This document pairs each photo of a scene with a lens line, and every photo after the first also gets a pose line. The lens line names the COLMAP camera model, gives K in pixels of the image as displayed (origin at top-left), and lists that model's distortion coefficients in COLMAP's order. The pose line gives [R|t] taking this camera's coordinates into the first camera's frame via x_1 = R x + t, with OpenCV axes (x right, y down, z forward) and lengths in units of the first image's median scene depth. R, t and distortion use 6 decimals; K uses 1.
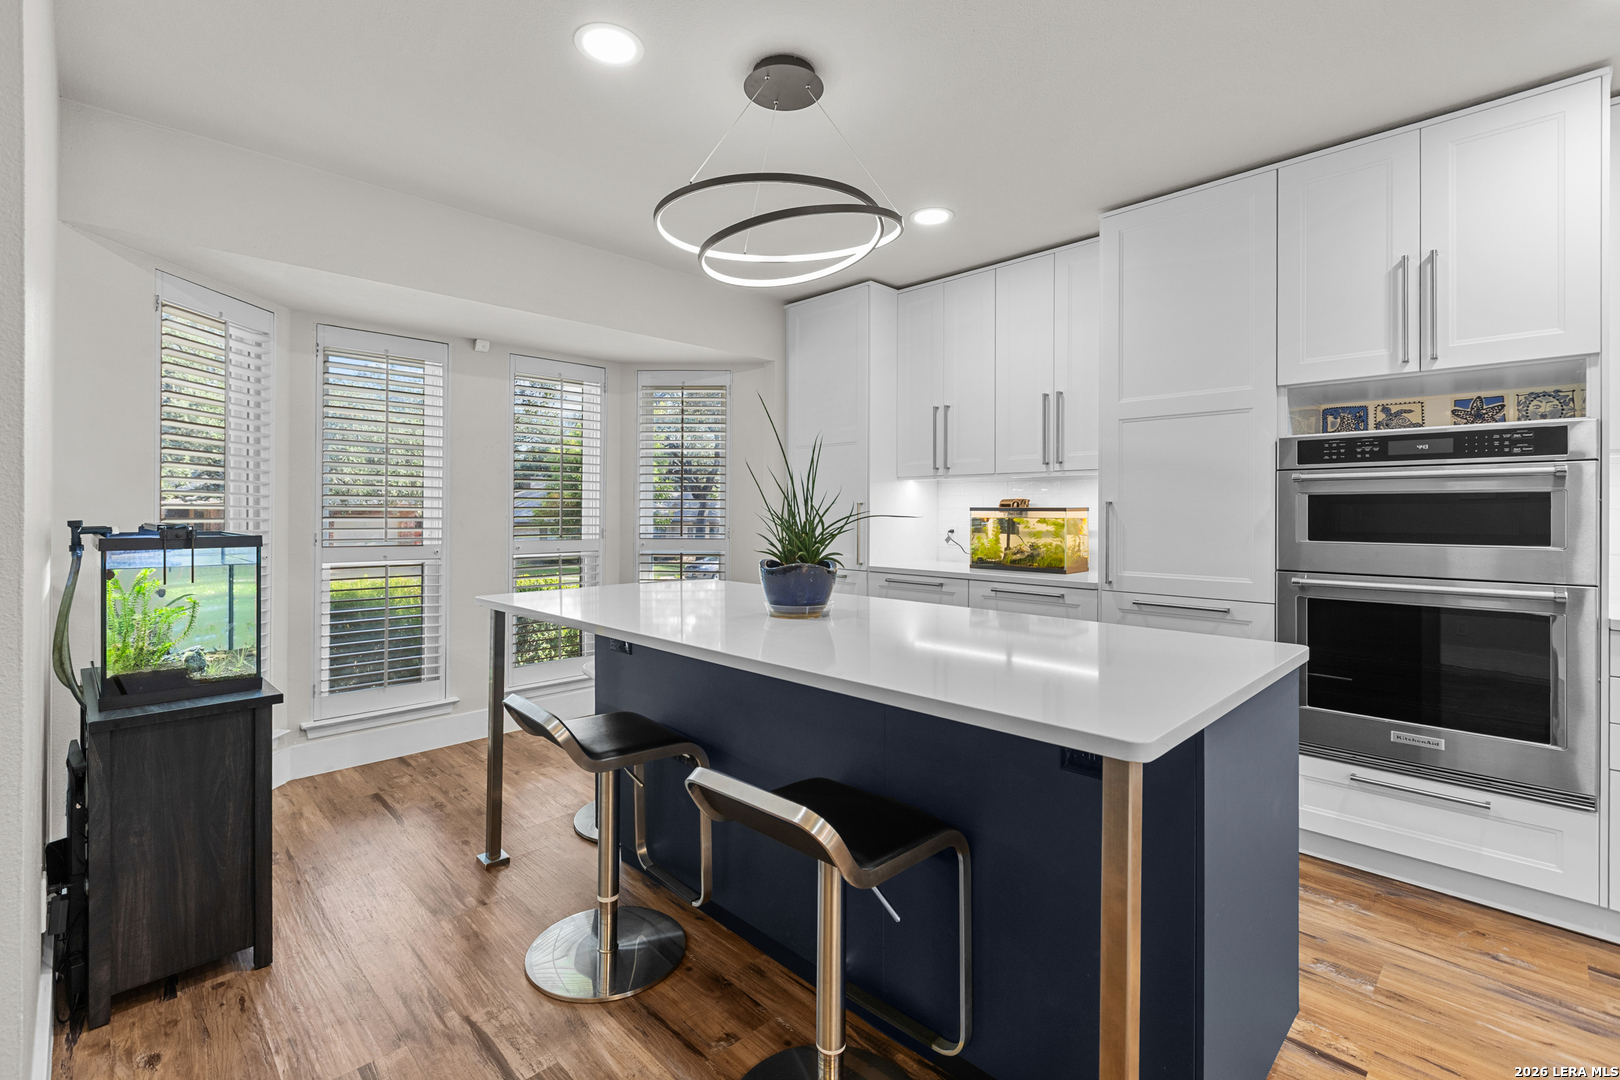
lens RADIAL K [[764.2, 0, 815.2], [0, 764.2, 508.2], [0, 0, 1]] dist [-0.000206, -0.000033]
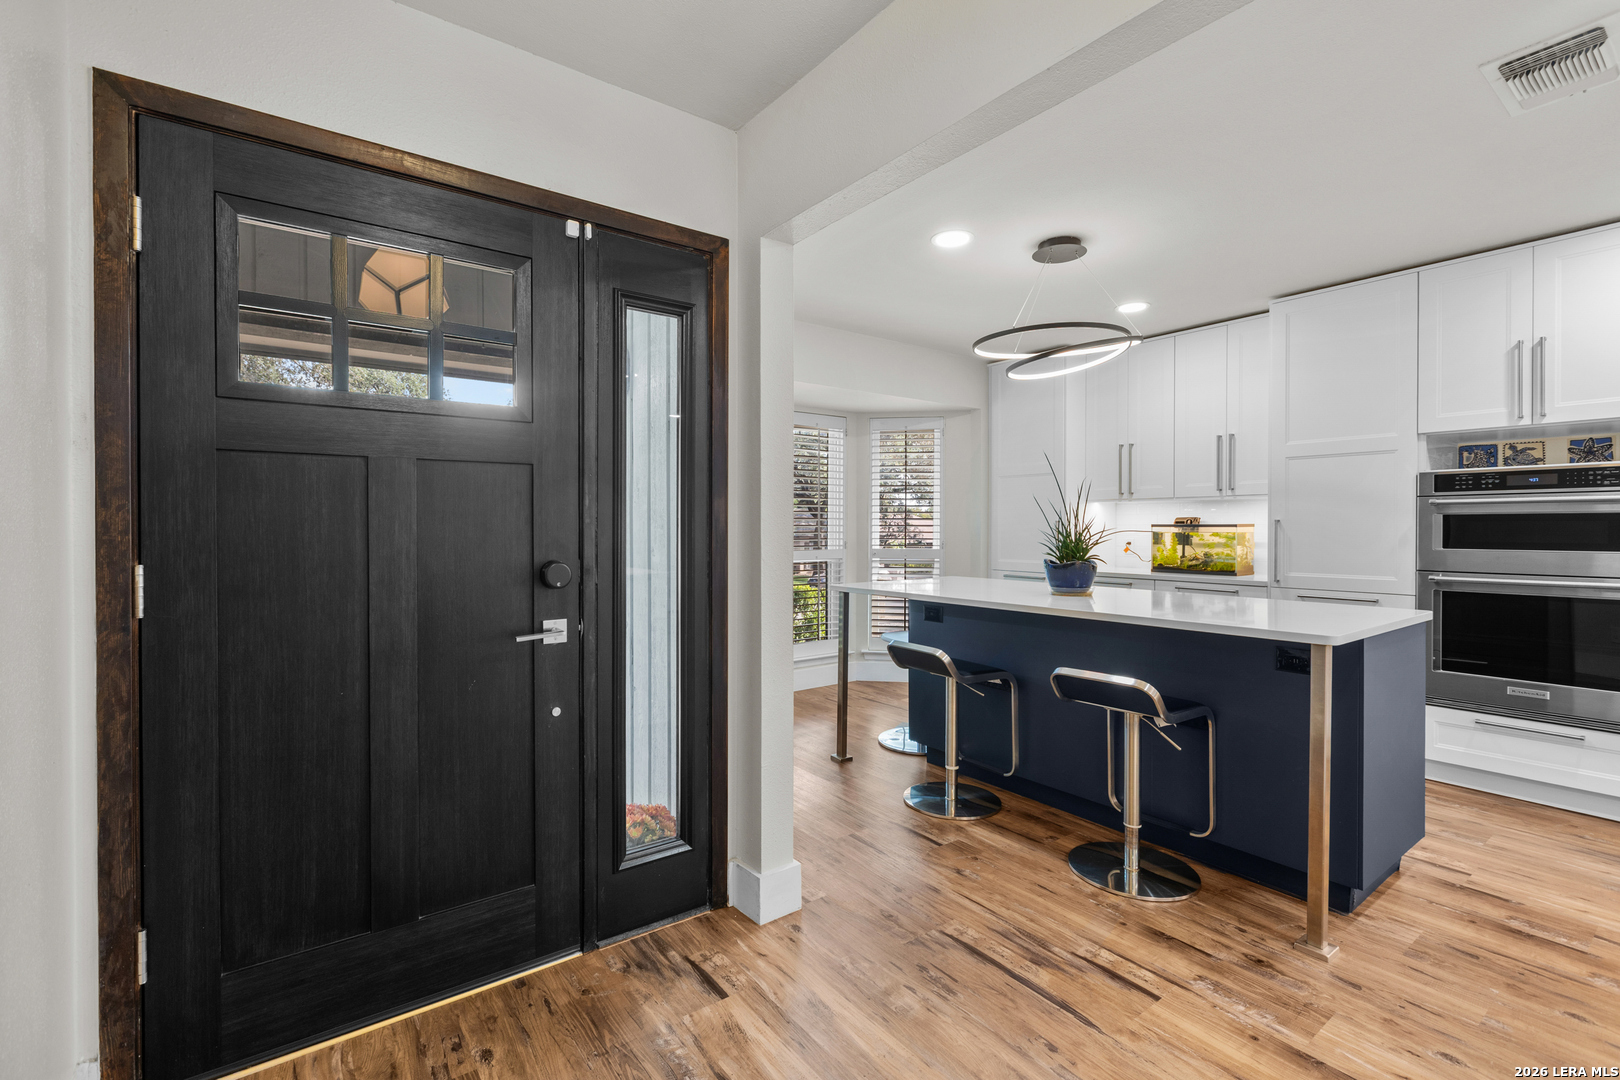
lens RADIAL K [[750.0, 0, 803.3], [0, 750.0, 531.7], [0, 0, 1]] dist [0.000069, -0.001050]
pose [[0.987685, -0.002932, -0.156428, -0.257585], [0.004603, 0.999936, 0.010322, -0.005991], [0.156388, -0.010915, 0.987635, -0.473939]]
